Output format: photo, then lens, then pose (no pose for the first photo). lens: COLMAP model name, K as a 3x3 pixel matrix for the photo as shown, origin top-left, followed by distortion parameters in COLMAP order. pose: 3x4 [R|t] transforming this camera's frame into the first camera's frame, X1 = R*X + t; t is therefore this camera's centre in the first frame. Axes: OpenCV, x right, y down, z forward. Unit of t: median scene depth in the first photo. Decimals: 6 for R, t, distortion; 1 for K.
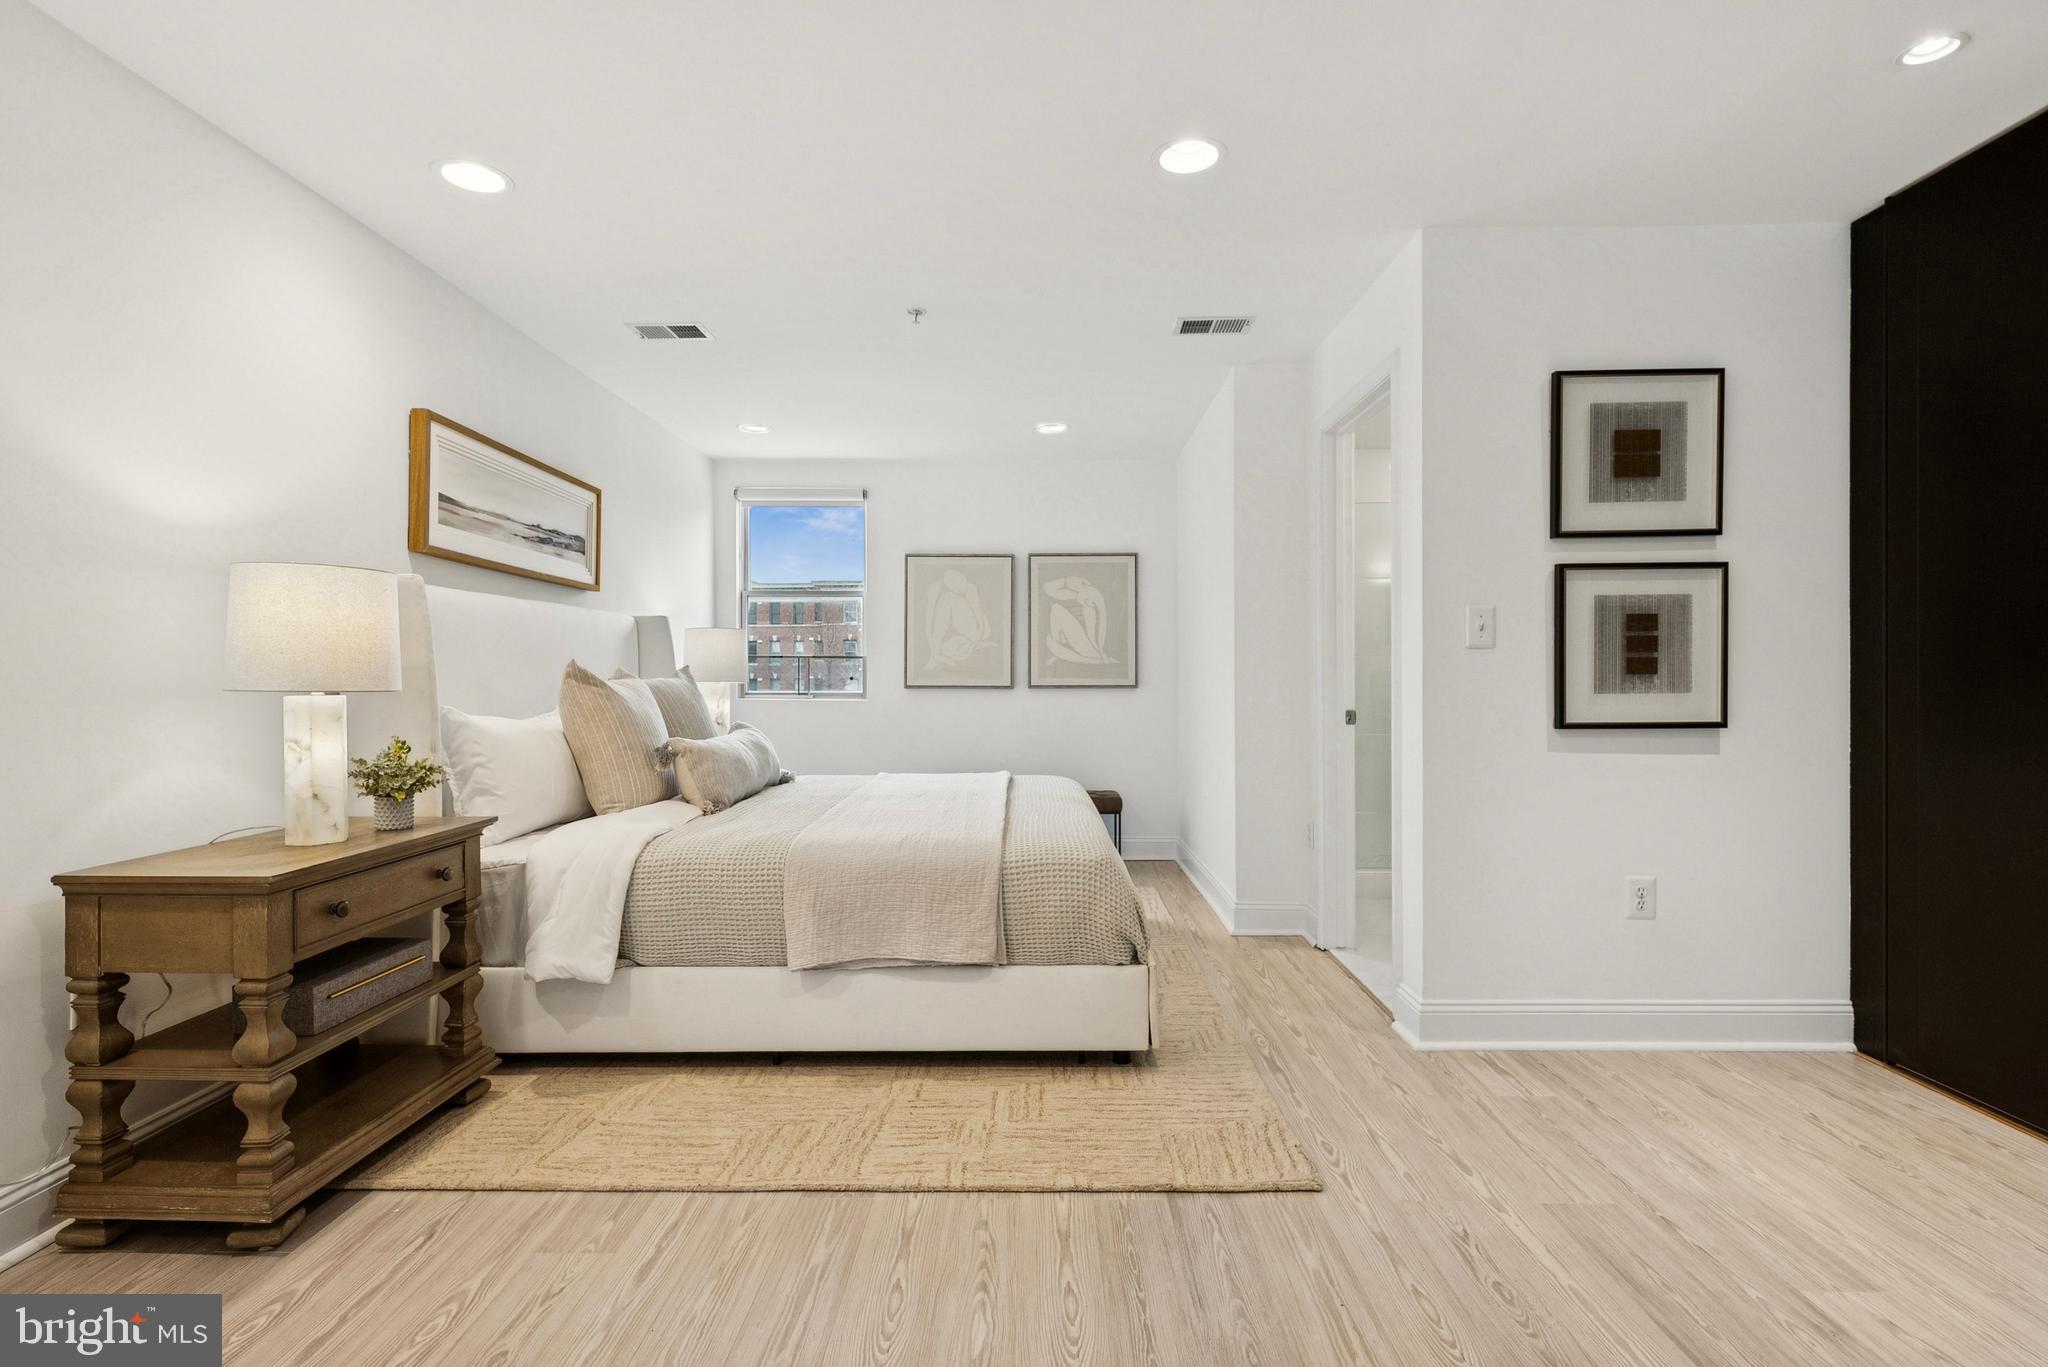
lens RADIAL K [[988.8, 0, 1021.3], [0, 988.8, 683.7], [0, 0, 1]] dist [0.001111, -0.000952]
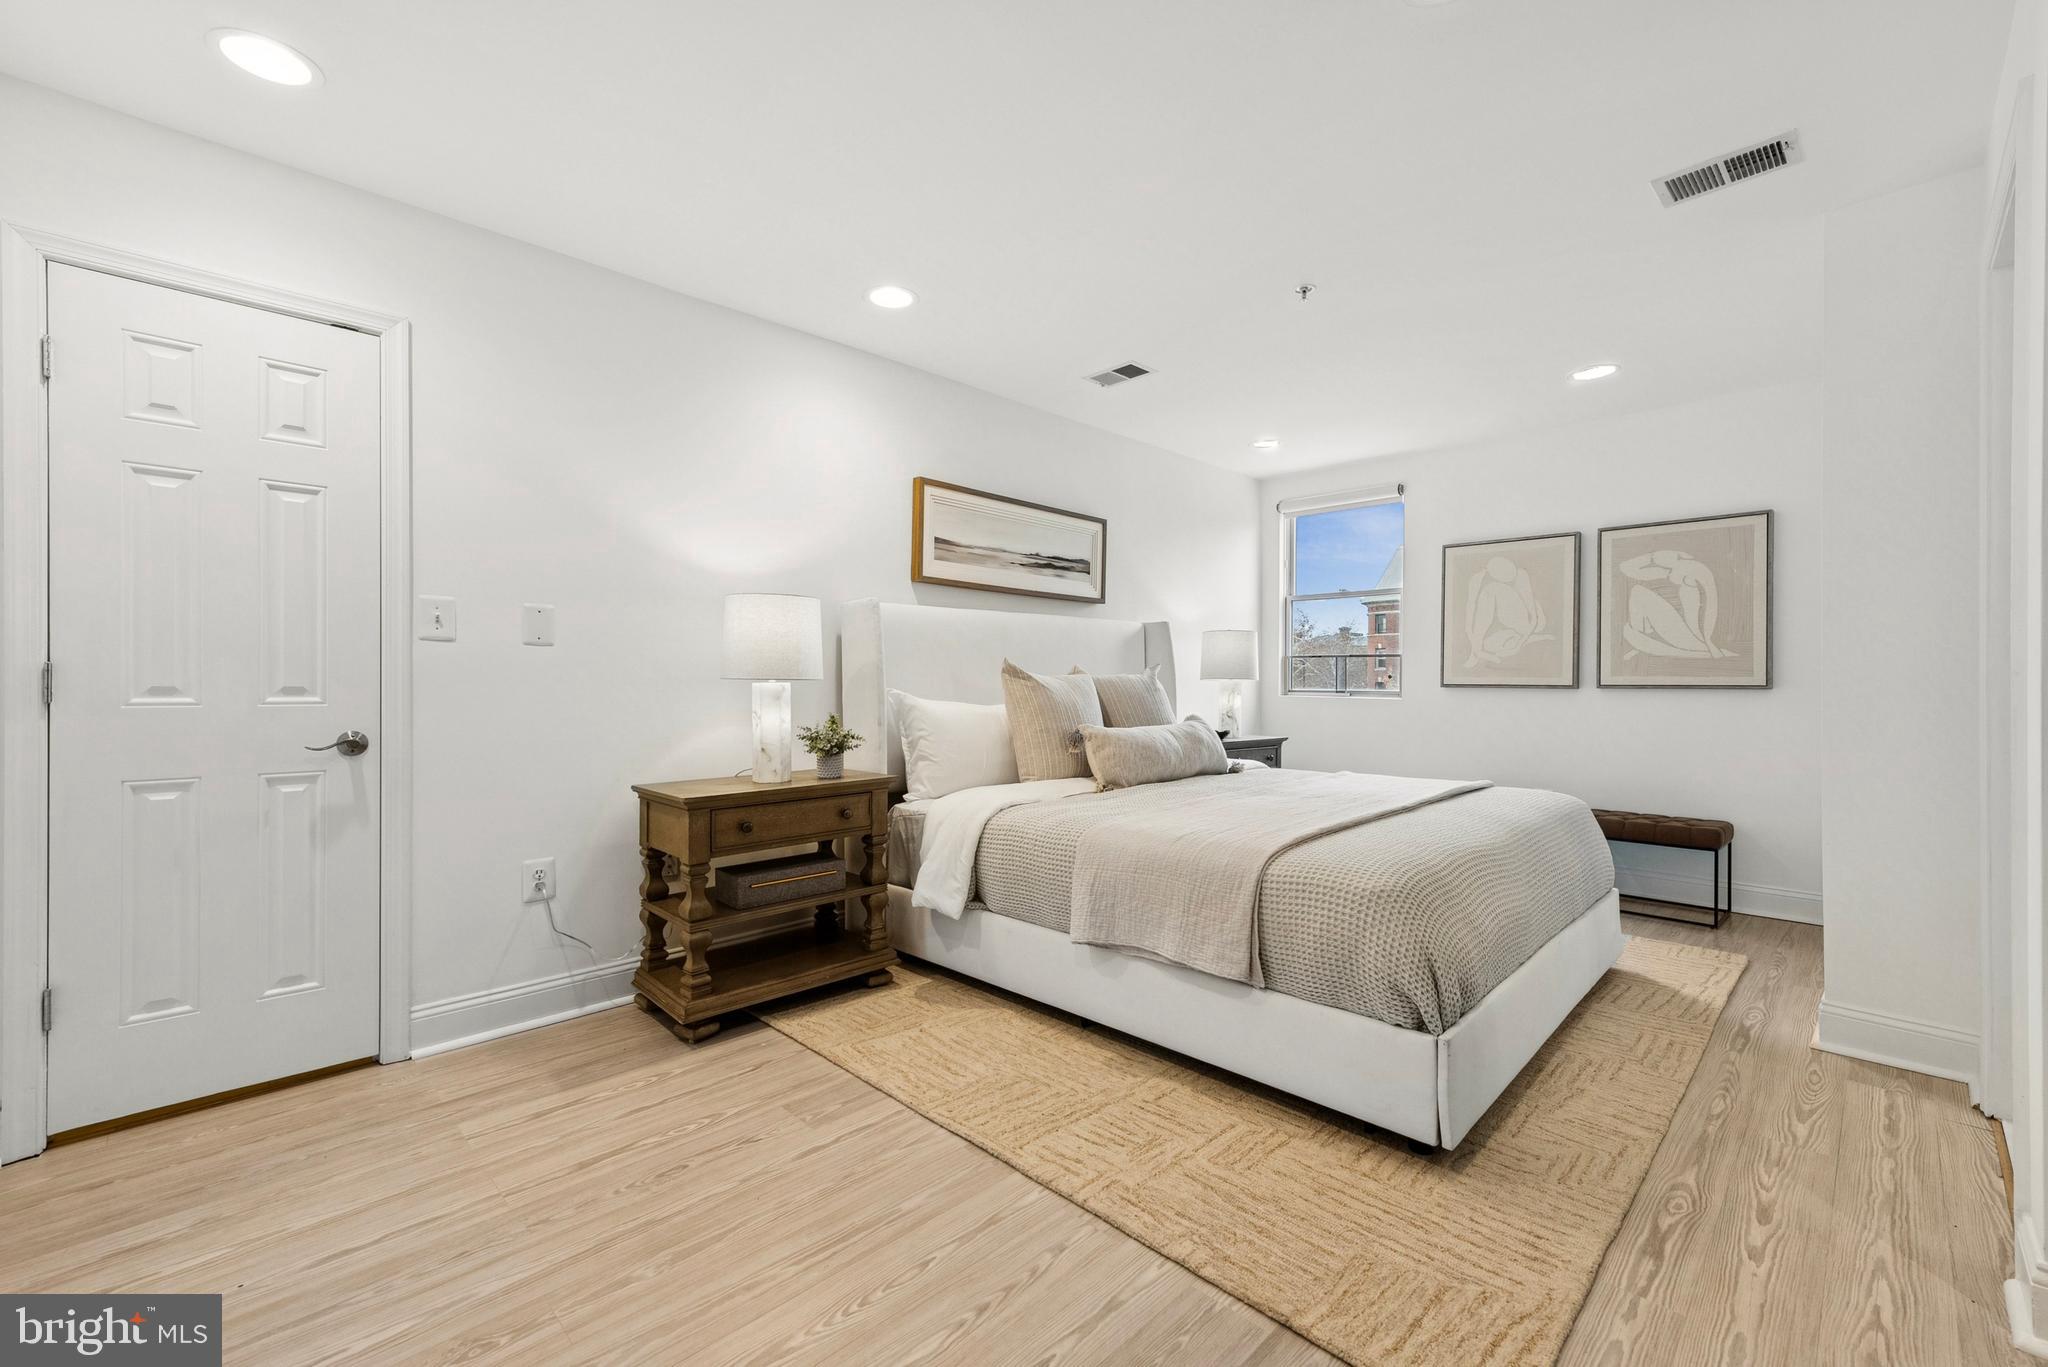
lens RADIAL K [[849.3, 0, 1023.4], [0, 849.3, 683.3], [0, 0, 1]] dist [0.006425, 0.000072]
pose [[0.710529, 0.004769, -0.703652, 0.371155], [-0.007137, 0.999974, -0.000429, 0.009301], [0.703632, 0.005327, 0.710545, 0.297247]]
